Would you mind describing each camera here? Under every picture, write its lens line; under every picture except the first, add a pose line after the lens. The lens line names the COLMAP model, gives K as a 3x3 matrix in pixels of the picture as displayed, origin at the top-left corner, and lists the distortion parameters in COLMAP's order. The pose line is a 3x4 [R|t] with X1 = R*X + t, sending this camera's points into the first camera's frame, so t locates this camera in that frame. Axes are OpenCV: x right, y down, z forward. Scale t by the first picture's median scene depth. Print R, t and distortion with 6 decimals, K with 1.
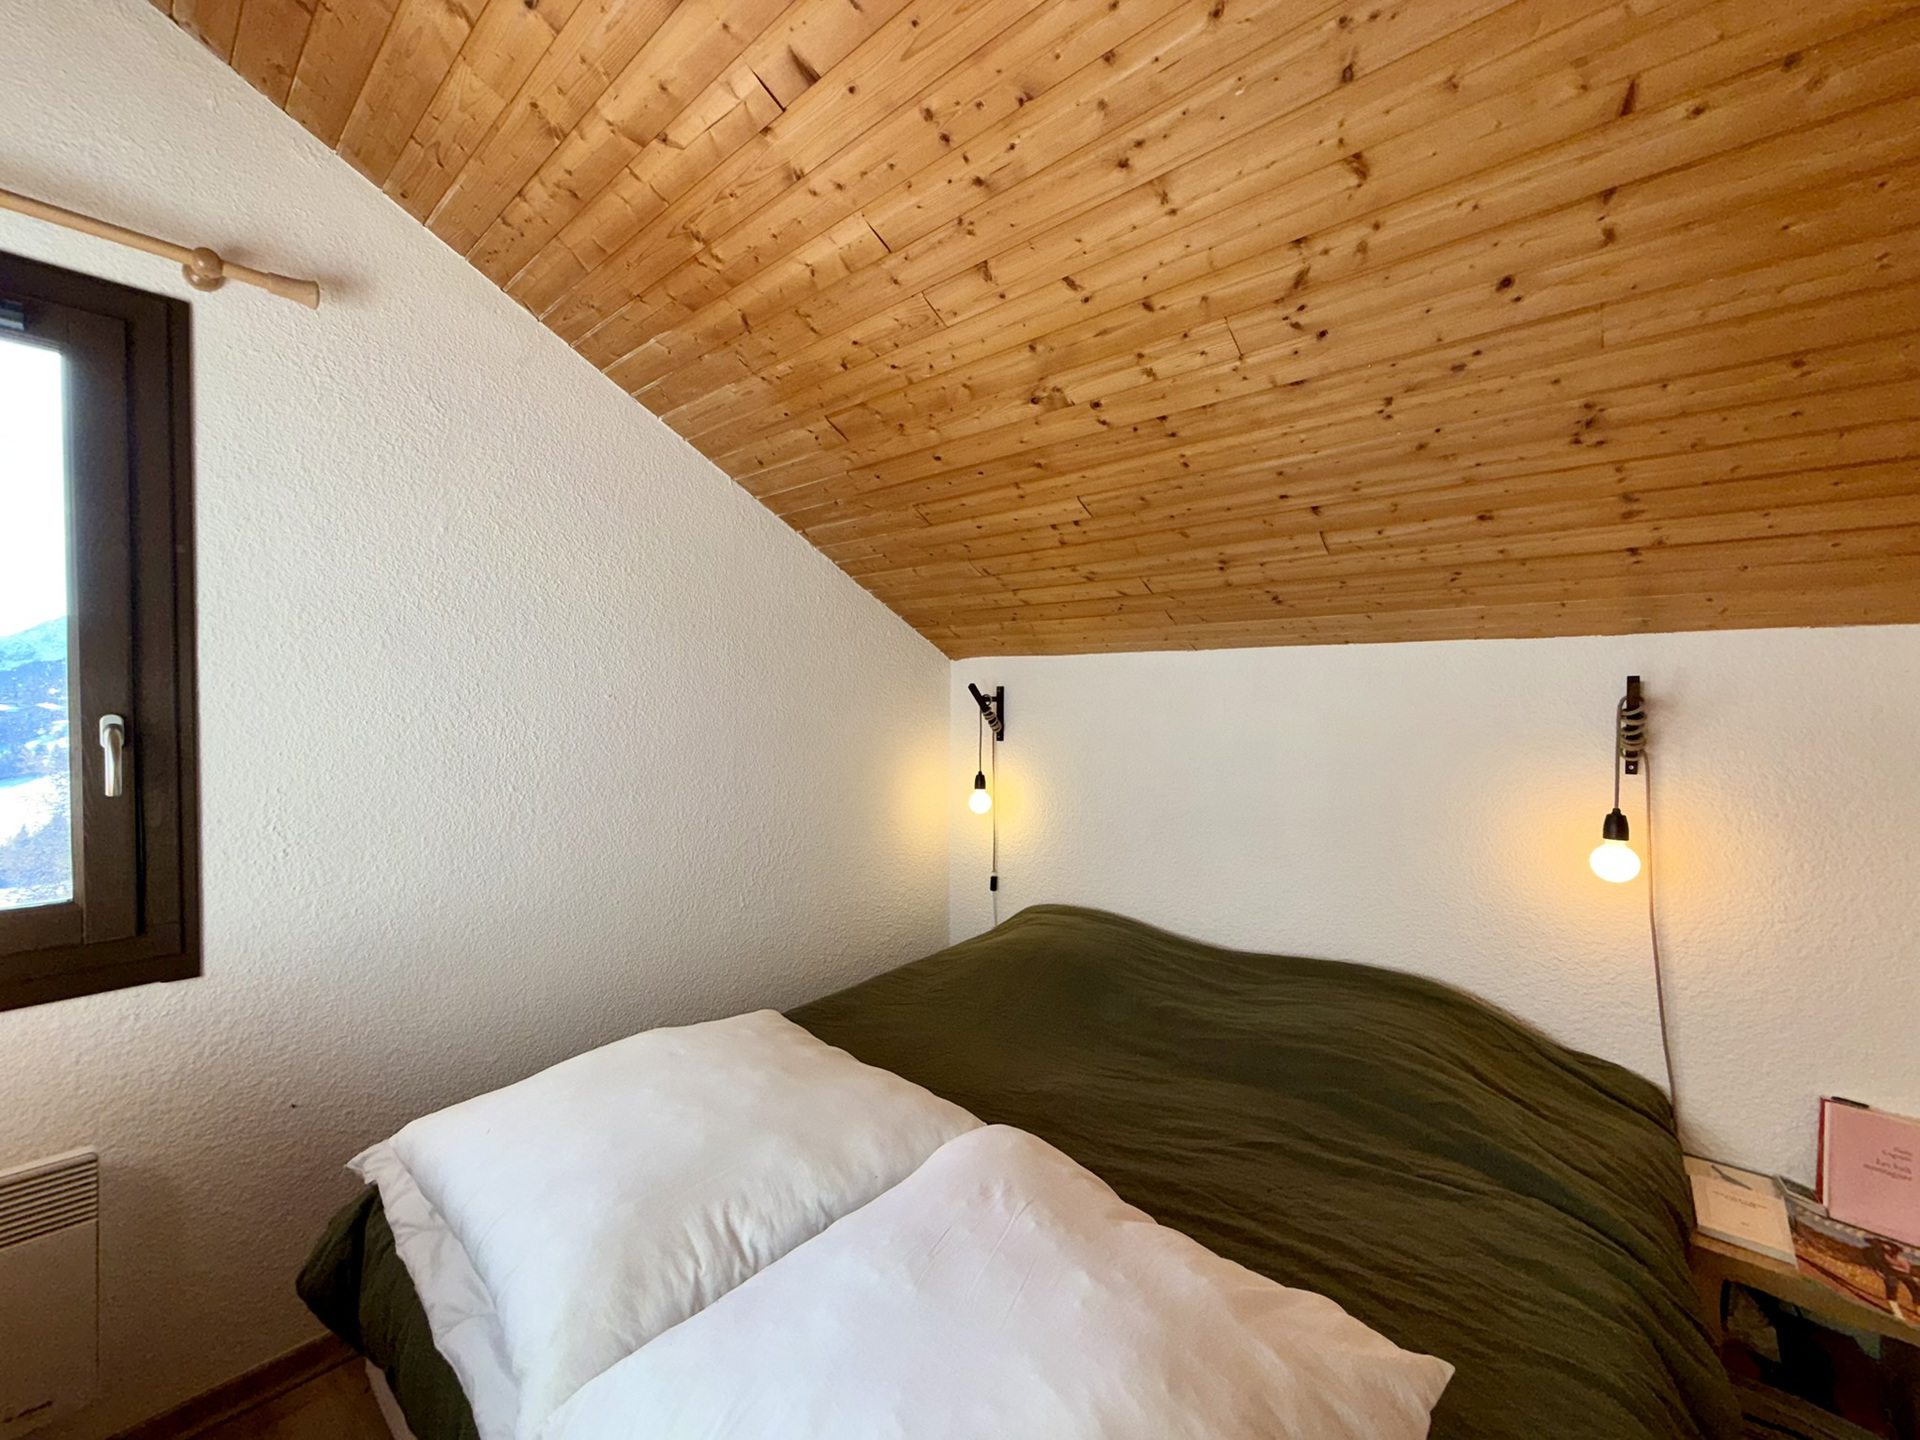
lens RADIAL K [[765.7, 0, 954.5], [0, 765.7, 719.2], [0, 0, 1]] dist [-0.001097, 0.000068]
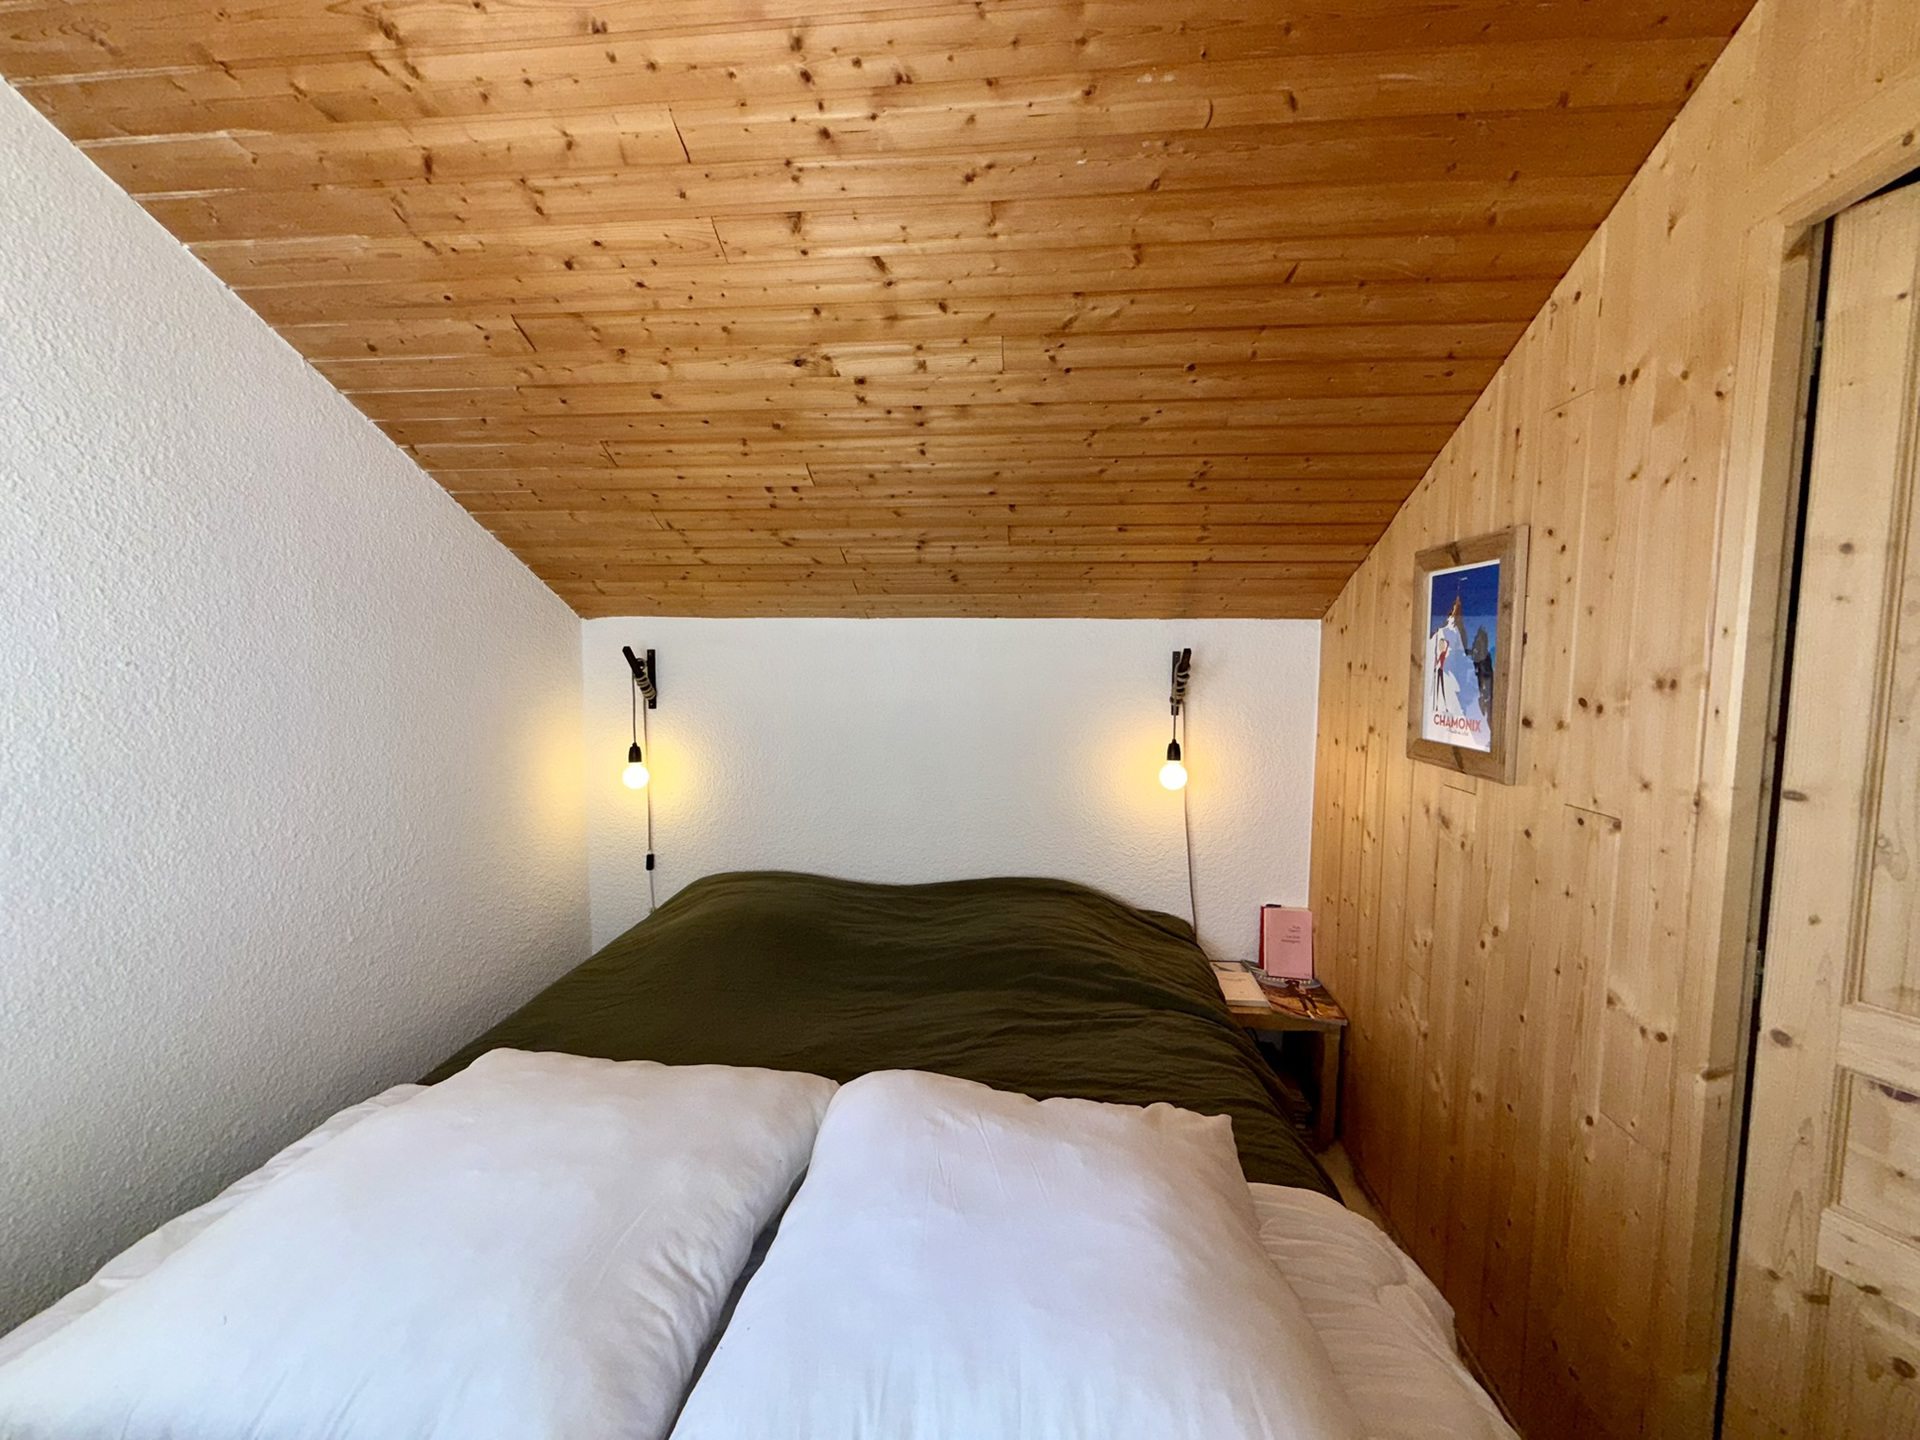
lens RADIAL K [[765.7, 0, 948.5], [0, 765.7, 719.0], [0, 0, 1]] dist [-0.001097, 0.000068]
pose [[0.809541, -0.046928, 0.585184, -0.316620], [0.015130, 0.998137, 0.059113, -0.013716], [-0.586868, -0.039001, 0.808743, 0.070018]]
